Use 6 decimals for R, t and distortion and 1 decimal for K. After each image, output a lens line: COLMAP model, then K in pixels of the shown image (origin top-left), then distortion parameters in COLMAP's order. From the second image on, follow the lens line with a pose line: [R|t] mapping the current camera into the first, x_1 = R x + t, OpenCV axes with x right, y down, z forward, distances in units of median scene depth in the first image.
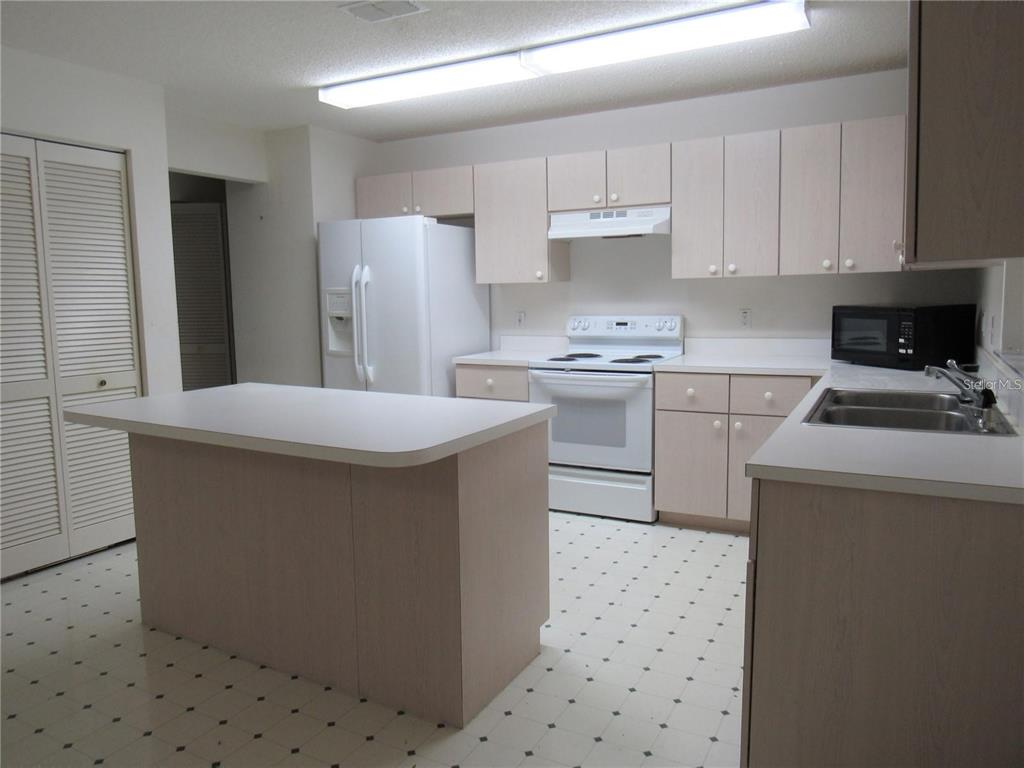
lens RADIAL K [[753.0, 0, 510.5], [0, 753.0, 380.0], [0, 0, 1]] dist [-0.031272, -0.003402]
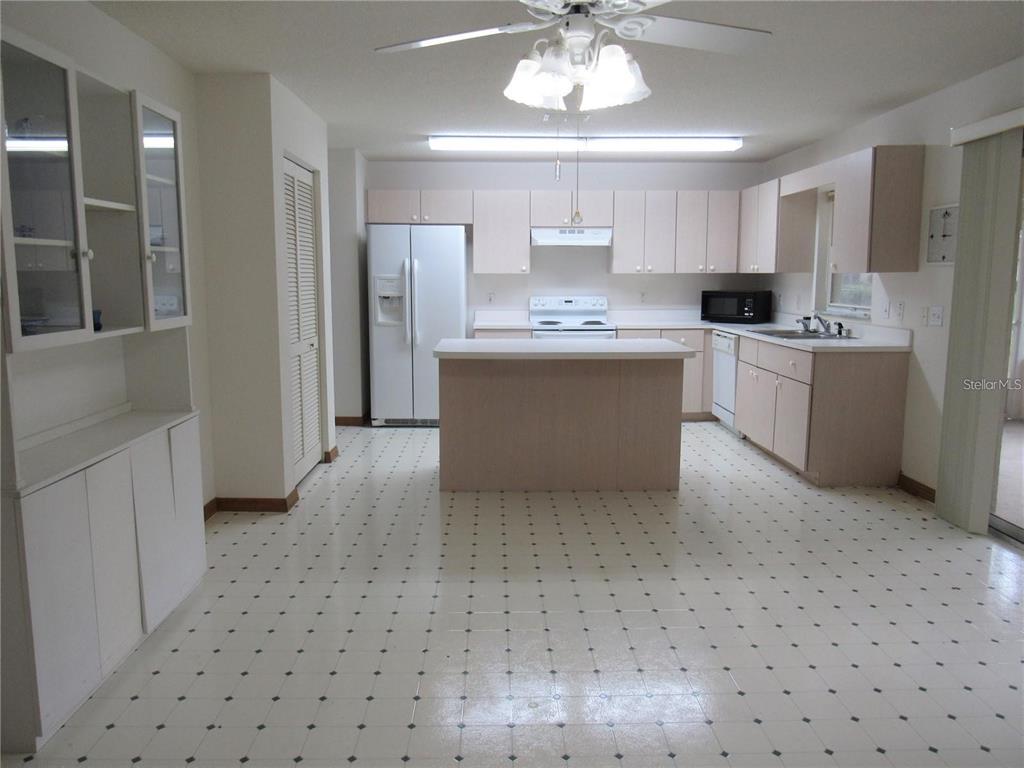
lens RADIAL K [[733.1, 0, 515.6], [0, 733.1, 385.0], [0, 0, 1]] dist [-0.050414, -0.000634]
pose [[0.868855, -0.053891, 0.492126, -0.749665], [0.041931, 0.998496, 0.035311, 0.041914], [-0.493289, -0.010045, 0.869808, -0.279269]]
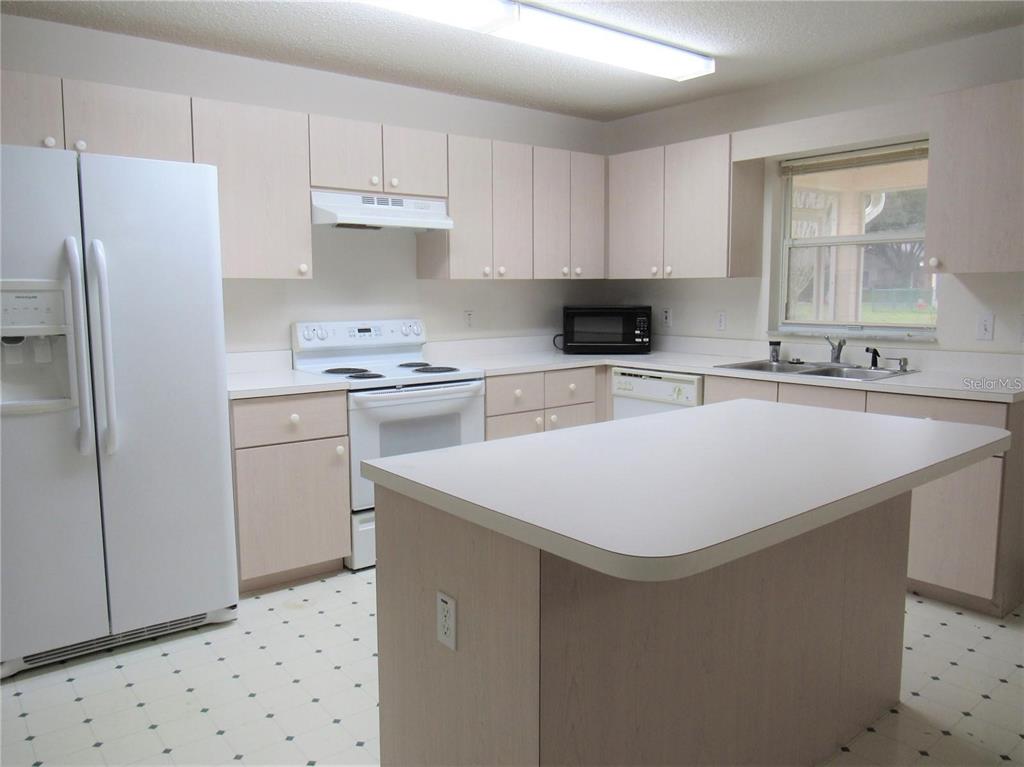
lens RADIAL K [[753.0, 0, 510.5], [0, 753.0, 379.5], [0, 0, 1]] dist [-0.031272, -0.003402]
pose [[0.393886, -0.087025, 0.915030, -0.611810], [0.106019, 0.993165, 0.048819, -0.046675], [-0.913025, 0.077781, 0.400420, 0.549880]]
